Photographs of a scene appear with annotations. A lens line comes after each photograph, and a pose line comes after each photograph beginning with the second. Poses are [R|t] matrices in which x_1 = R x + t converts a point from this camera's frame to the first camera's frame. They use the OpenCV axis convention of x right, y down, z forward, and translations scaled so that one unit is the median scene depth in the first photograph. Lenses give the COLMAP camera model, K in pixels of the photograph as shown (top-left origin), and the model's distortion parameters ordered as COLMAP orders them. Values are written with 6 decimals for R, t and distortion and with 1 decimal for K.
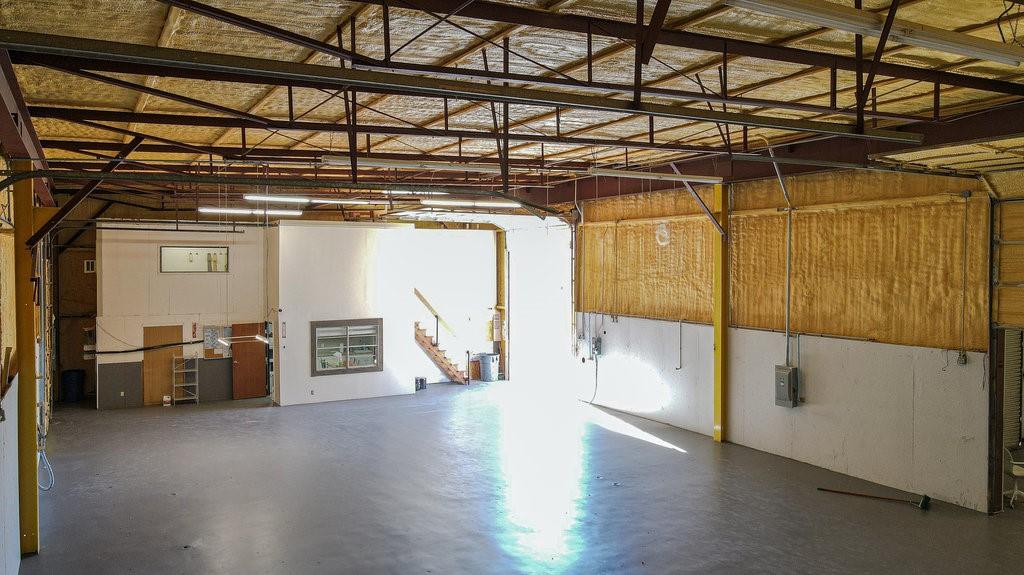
lens RADIAL K [[799.2, 0, 511.4], [0, 799.2, 284.3], [0, 0, 1]] dist [0.002001, 0.000999]
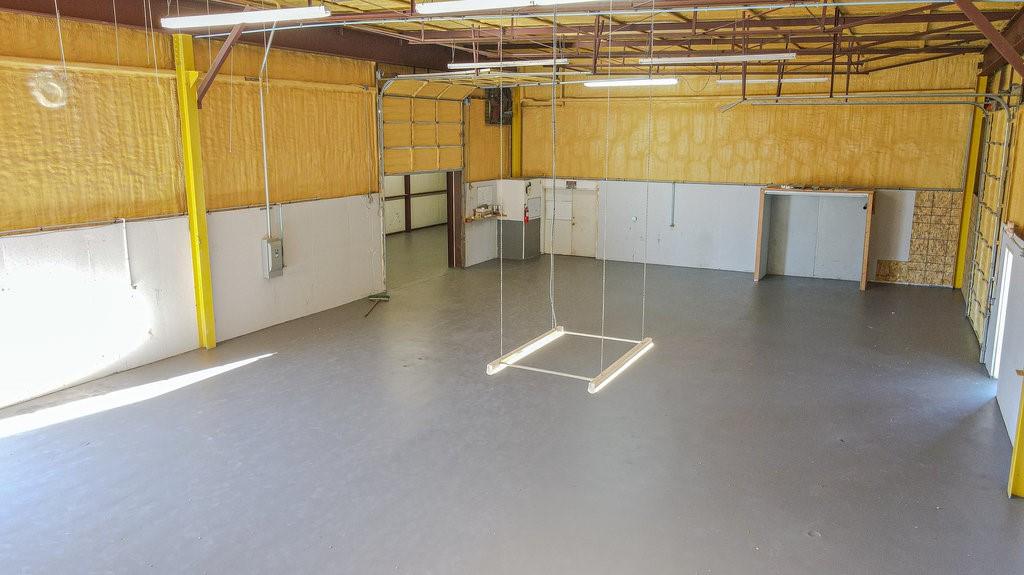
lens RADIAL K [[741.2, 0, 512.9], [0, 741.2, 286.9], [0, 0, 1]] dist [-0.004994, 0.015867]
pose [[-0.559442, -0.162608, 0.812763, -0.640827], [0.030444, 0.975875, 0.216197, -0.033884], [-0.828310, 0.145693, -0.540995, 1.325792]]
